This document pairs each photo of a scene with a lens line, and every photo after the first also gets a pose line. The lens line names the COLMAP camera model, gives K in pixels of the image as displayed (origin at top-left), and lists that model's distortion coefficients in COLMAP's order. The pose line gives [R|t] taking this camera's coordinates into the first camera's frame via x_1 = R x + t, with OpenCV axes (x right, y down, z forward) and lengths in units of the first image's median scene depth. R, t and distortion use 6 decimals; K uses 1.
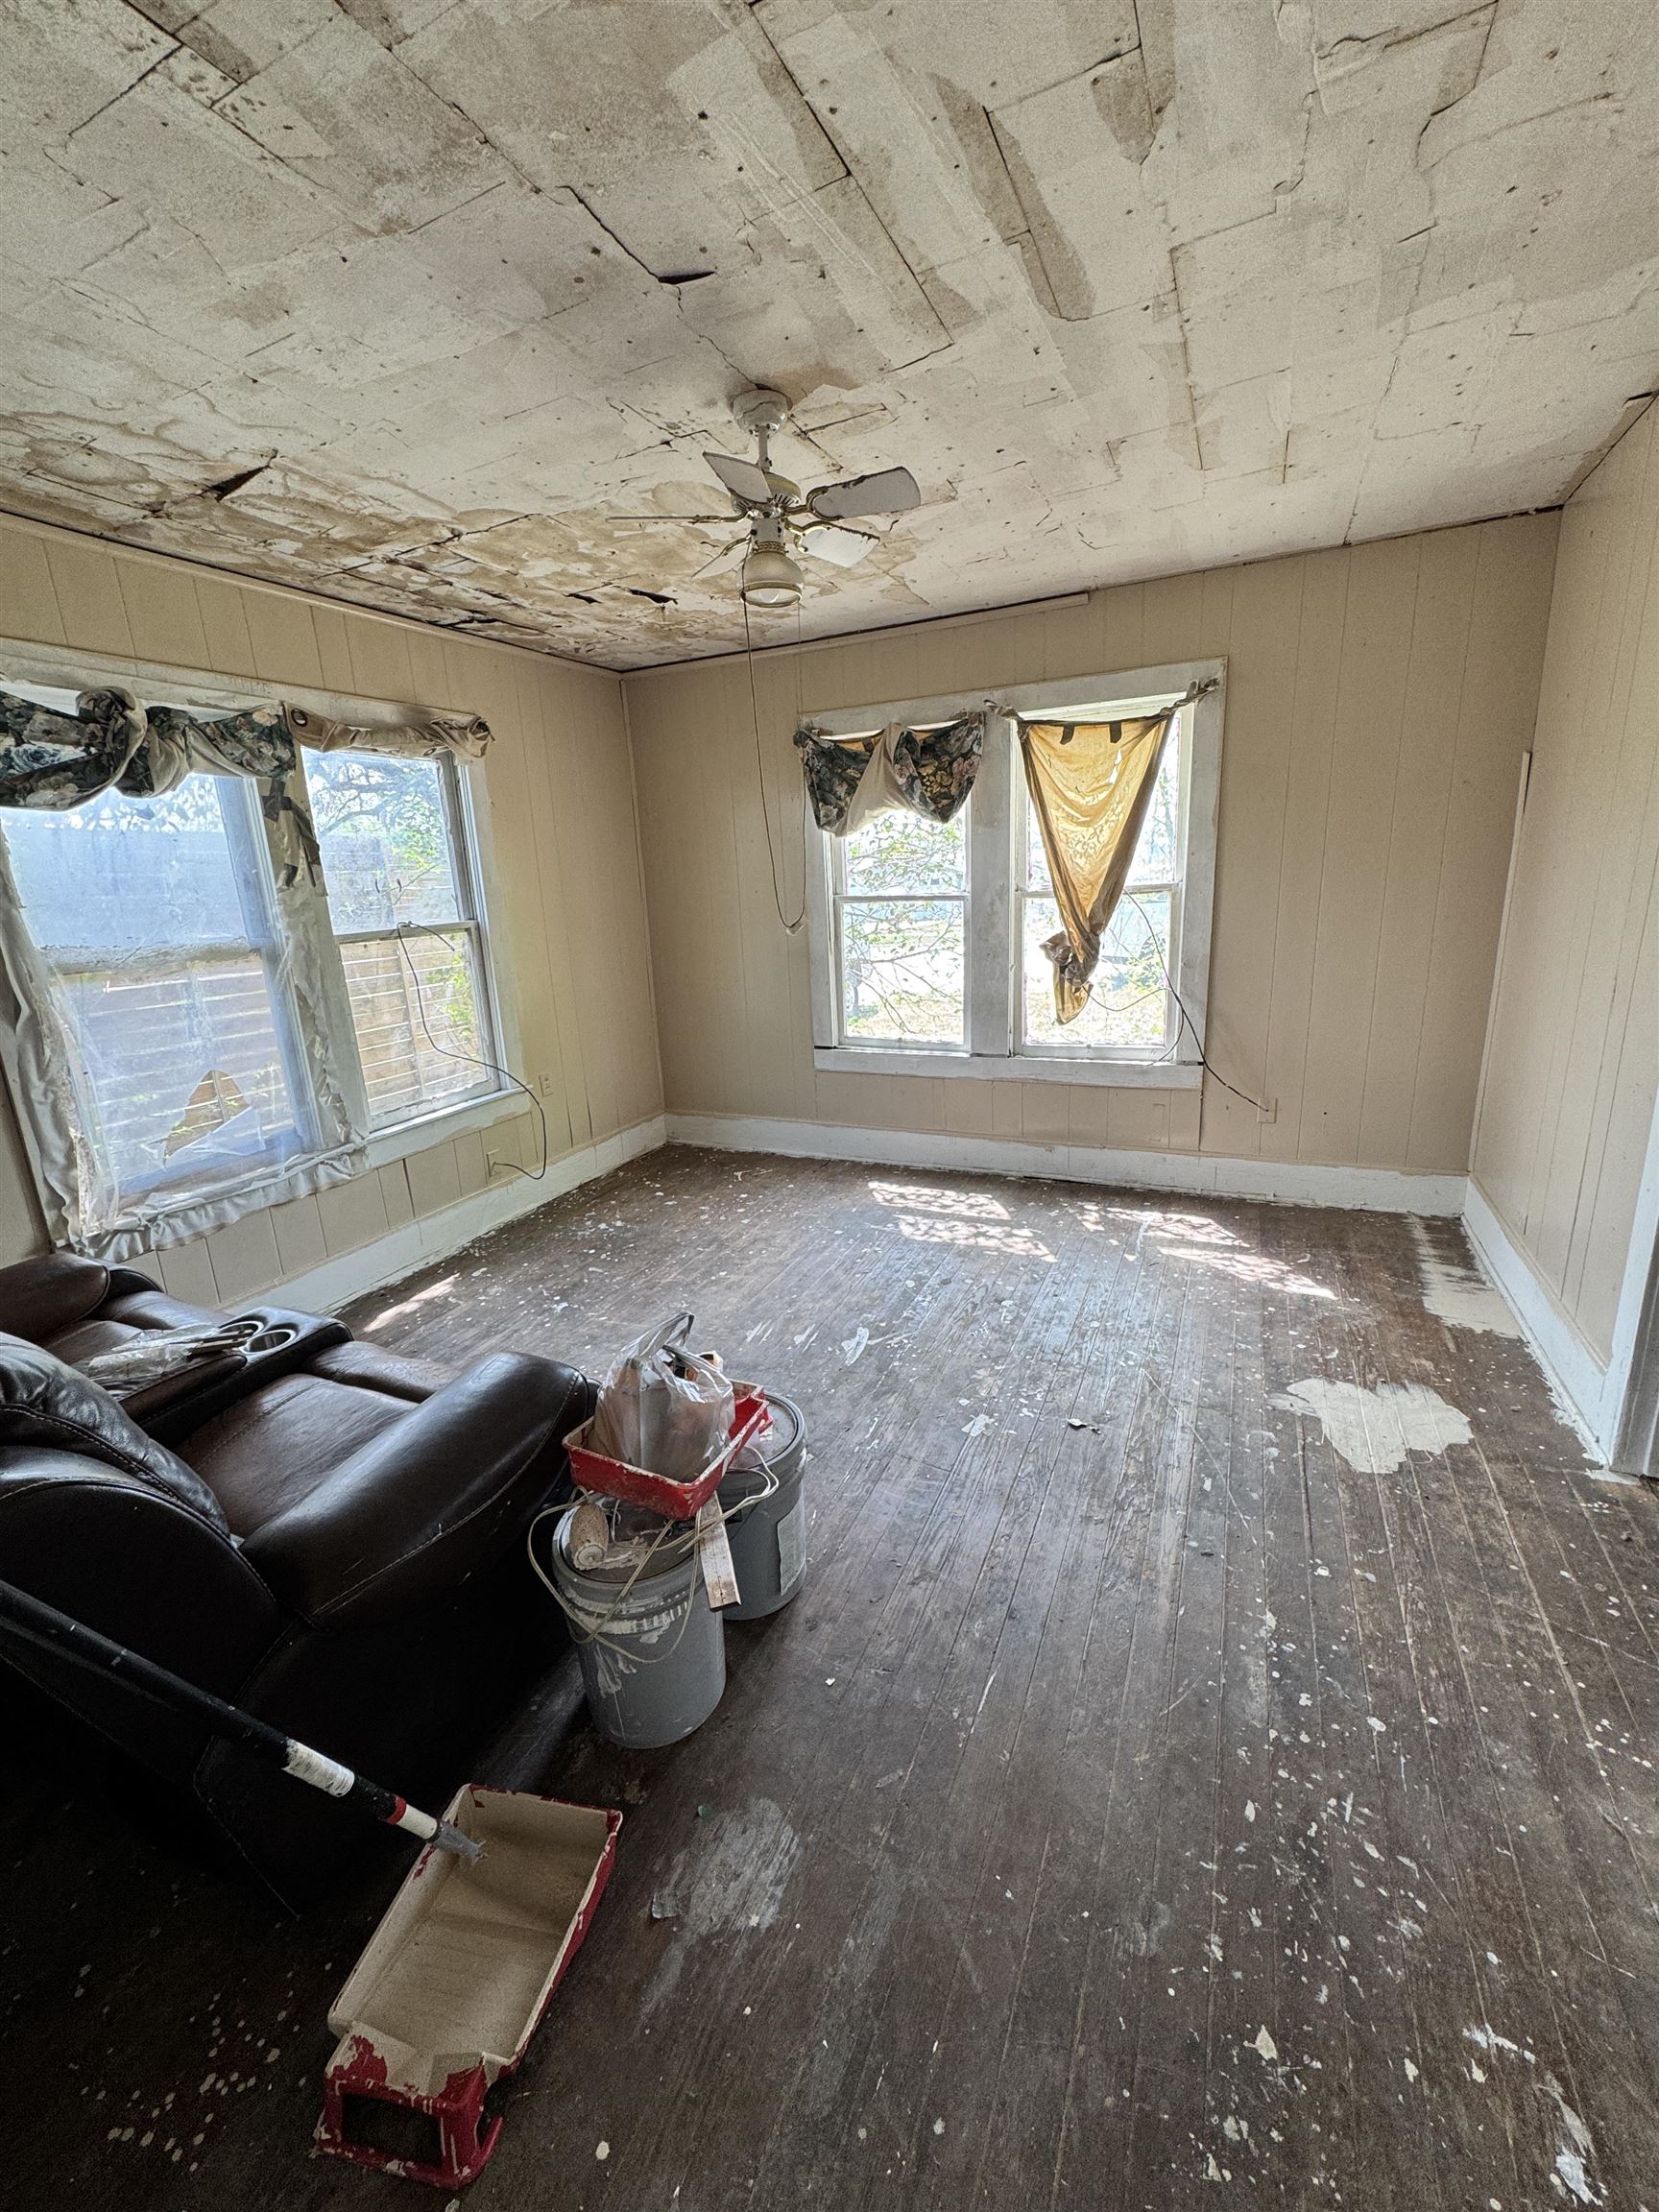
lens RADIAL K [[876.3, 0, 831.0], [0, 876.3, 1101.0], [0, 0, 1]] dist [-0.002097, 0.000134]
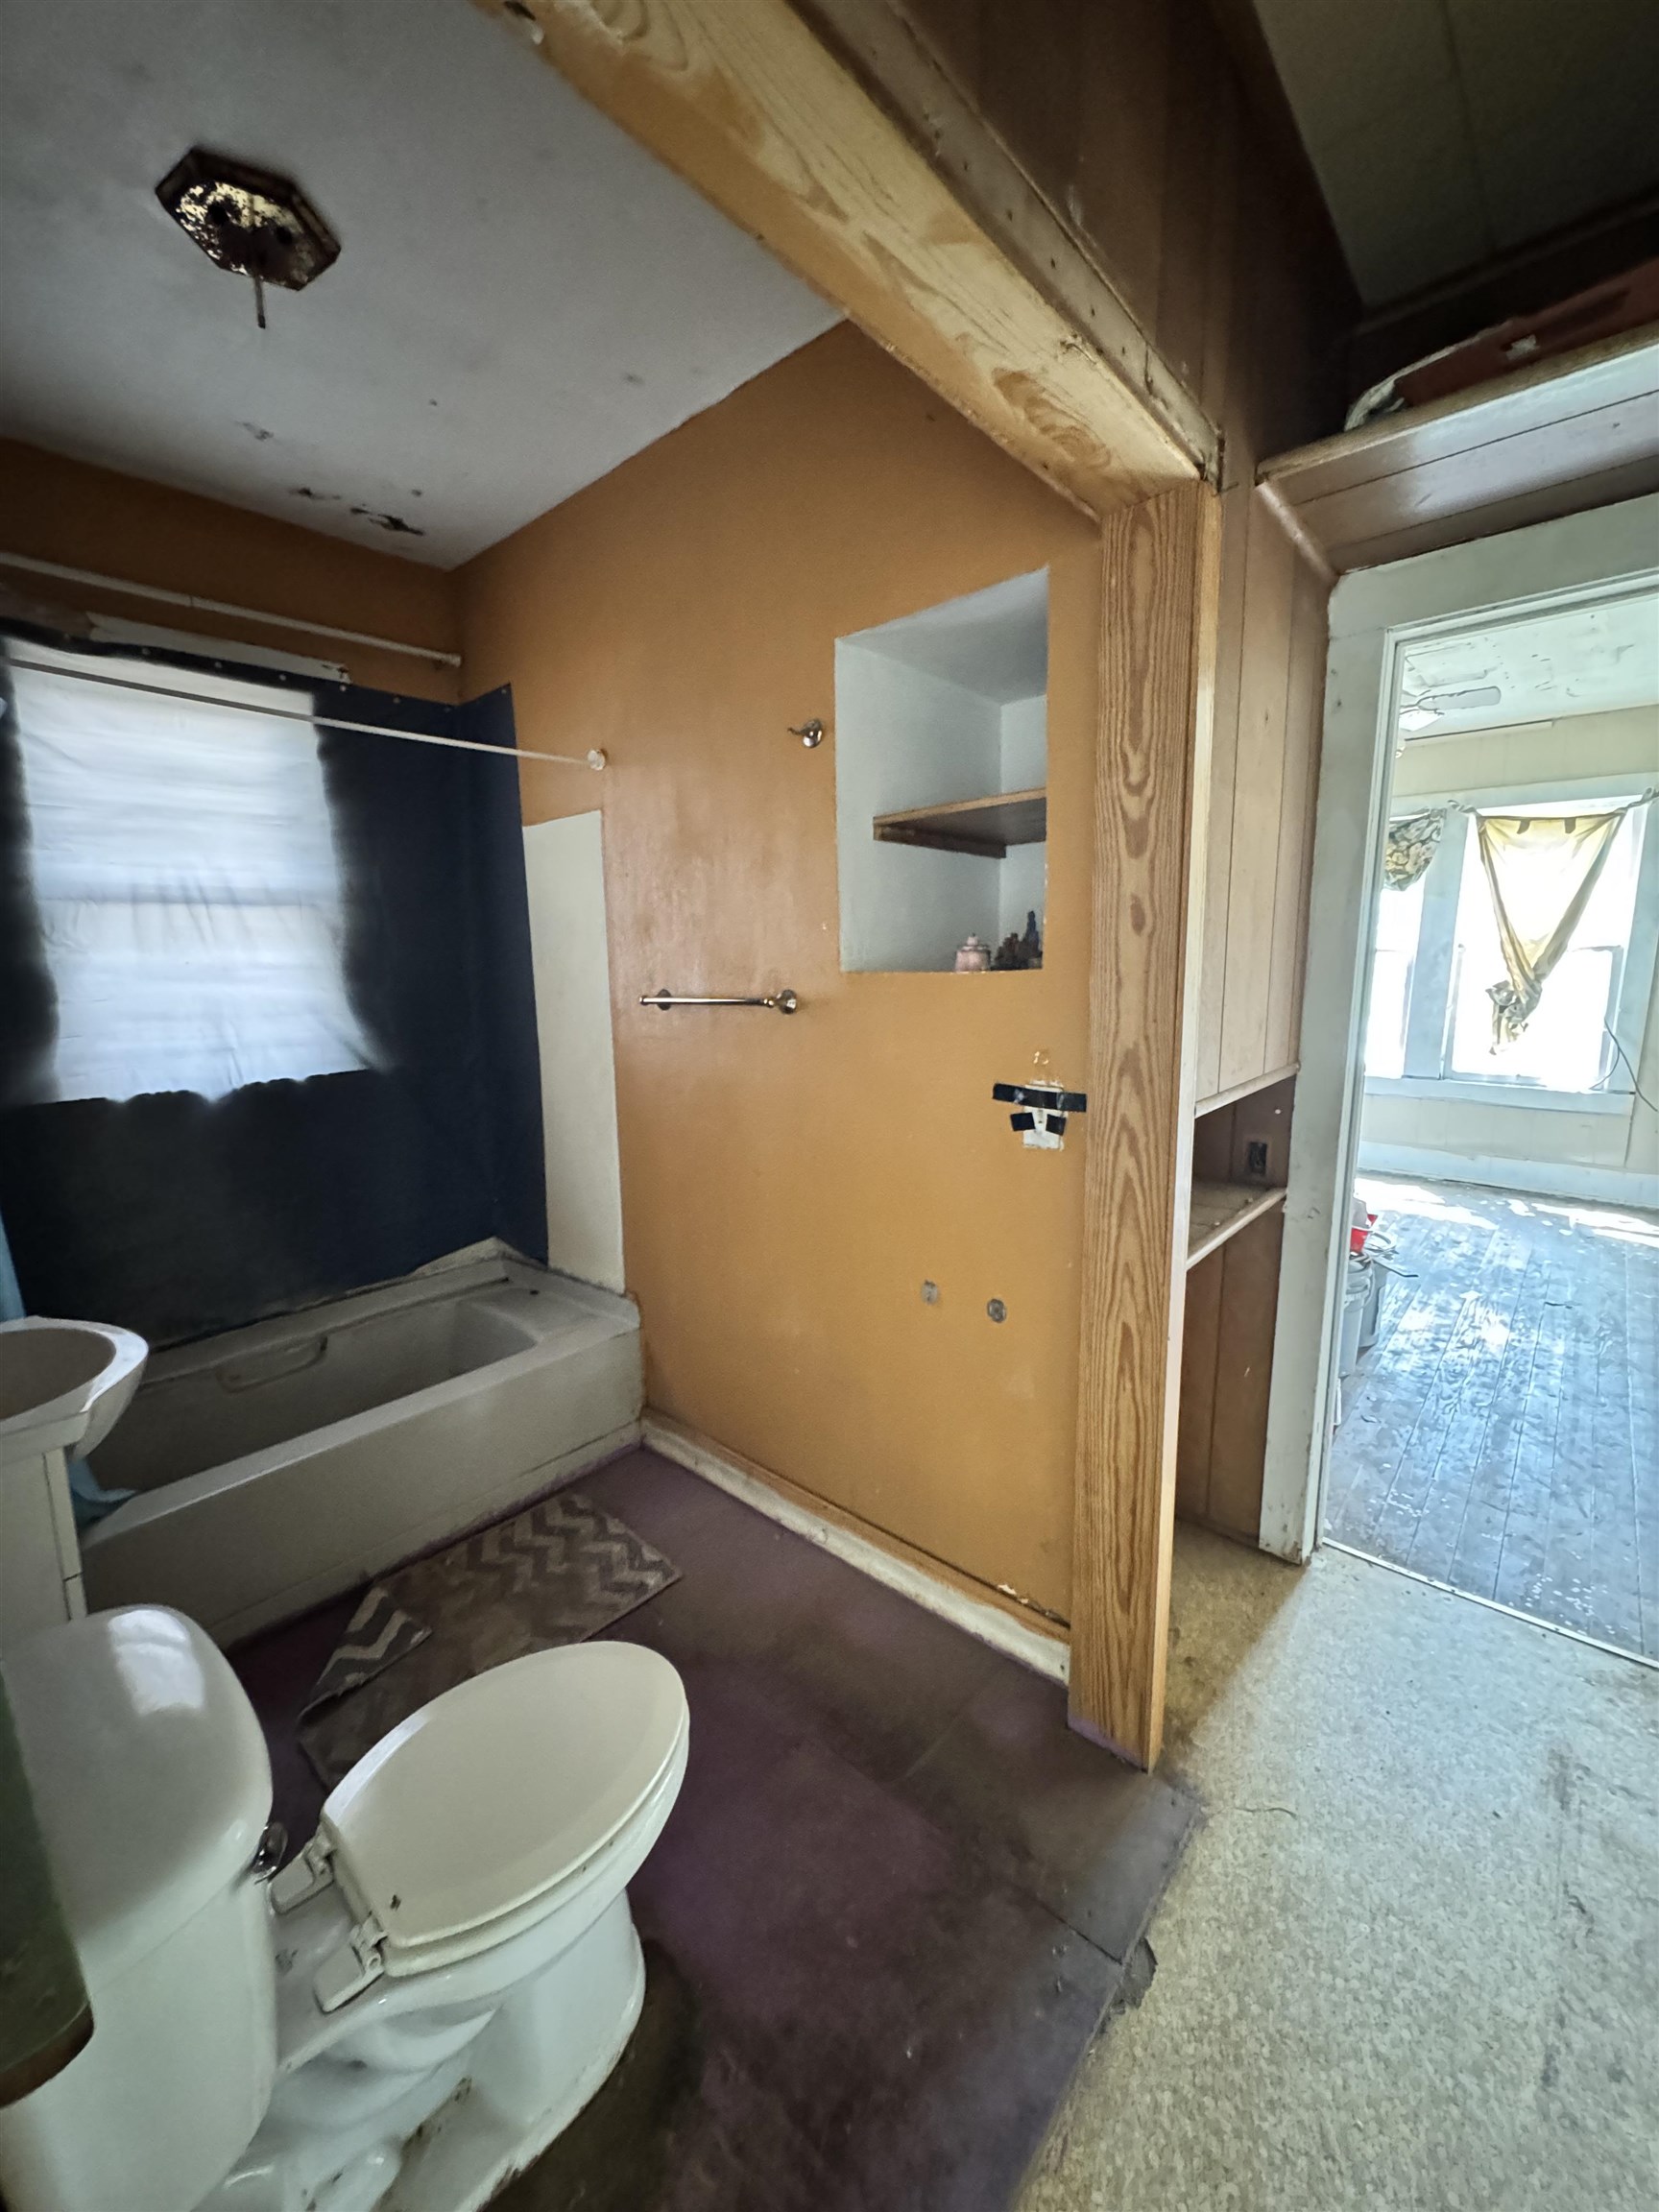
lens RADIAL K [[876.3, 0, 831.0], [0, 876.3, 1101.0], [0, 0, 1]] dist [-0.002097, 0.000134]
pose [[0.958446, 0.088485, -0.271203, -0.310331], [-0.107221, 0.992711, -0.055033, 0.154392], [0.264357, 0.081825, 0.960947, -0.452139]]
